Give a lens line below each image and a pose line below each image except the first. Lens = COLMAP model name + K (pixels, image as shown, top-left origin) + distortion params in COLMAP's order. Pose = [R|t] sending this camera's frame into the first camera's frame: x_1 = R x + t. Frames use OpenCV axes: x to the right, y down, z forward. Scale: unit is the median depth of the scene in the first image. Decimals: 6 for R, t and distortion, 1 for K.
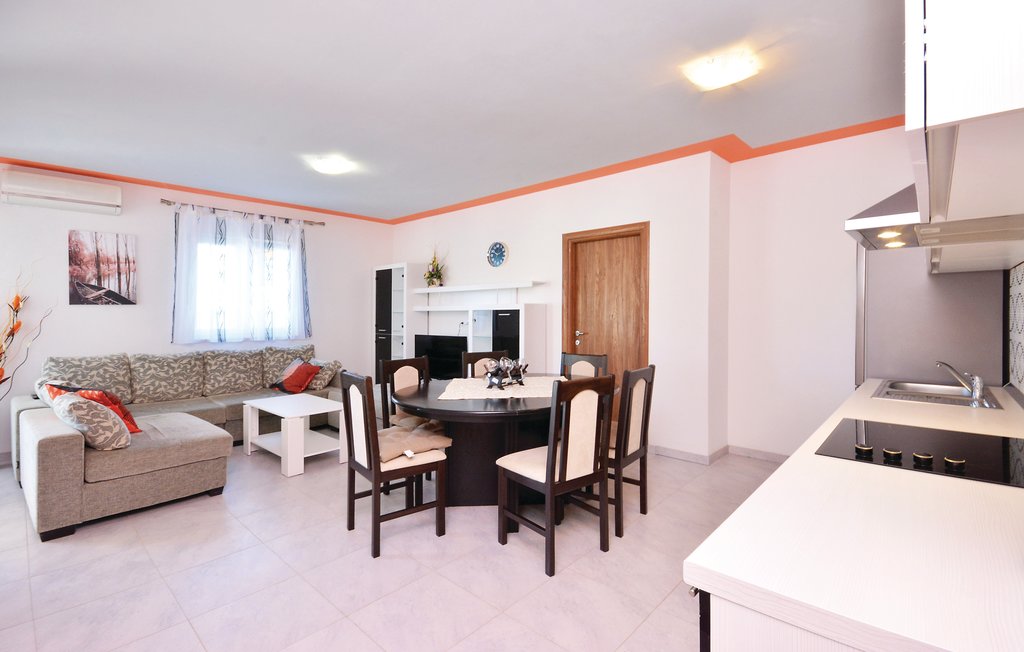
lens RADIAL K [[469.4, 0, 509.4], [0, 469.4, 310.5], [0, 0, 1]] dist [-0.001839, -0.000716]
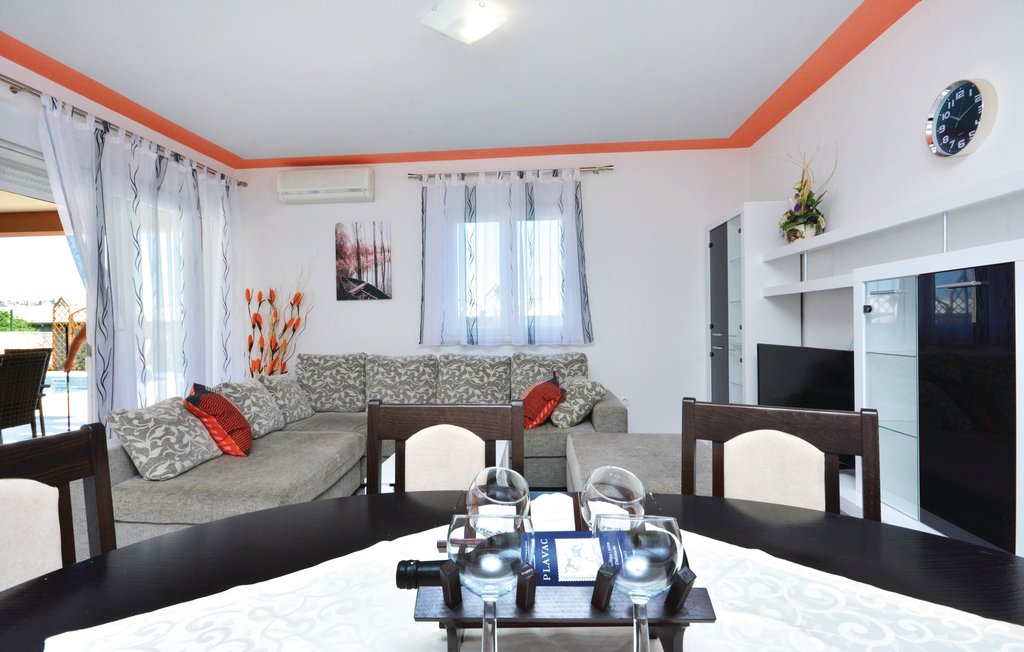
lens RADIAL K [[504.4, 0, 509.6], [0, 504.4, 304.9], [0, 0, 1]] dist [0.033350, 0.000058]
pose [[0.583715, -0.031837, -0.811334, 0.106804], [0.012509, 0.999465, -0.030219, 0.030211], [0.811862, 0.007490, 0.583801, 0.622414]]
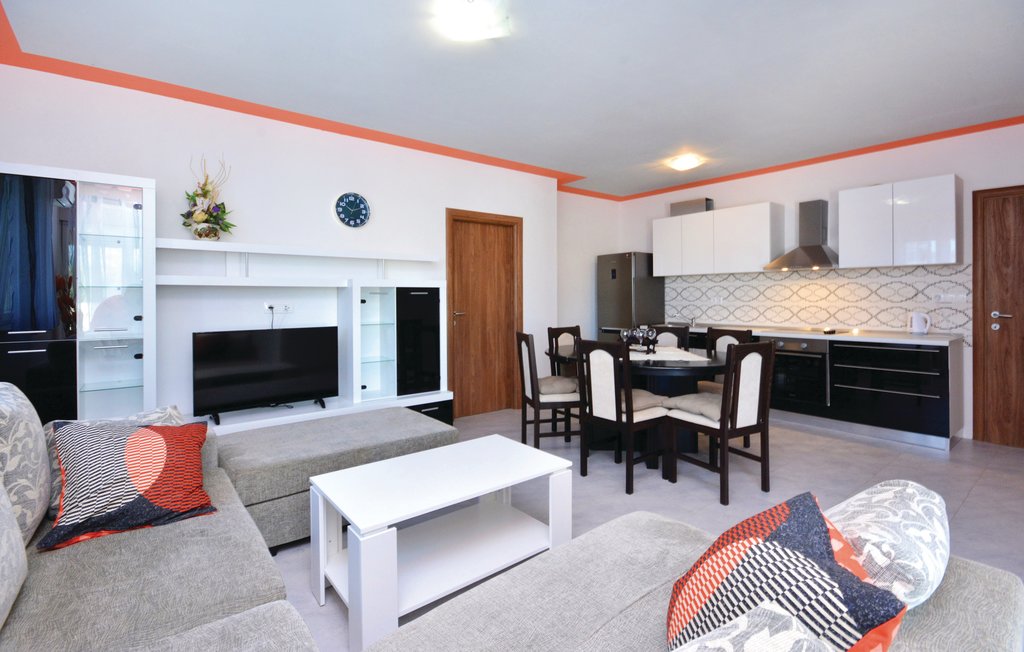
lens RADIAL K [[469.4, 0, 509.4], [0, 469.4, 310.5], [0, 0, 1]] dist [-0.001839, -0.000716]
pose [[0.153981, -0.020815, 0.987854, -0.862281], [0.001314, 0.999782, 0.020862, 0.023903], [-0.988073, -0.001915, 0.153975, 0.794938]]
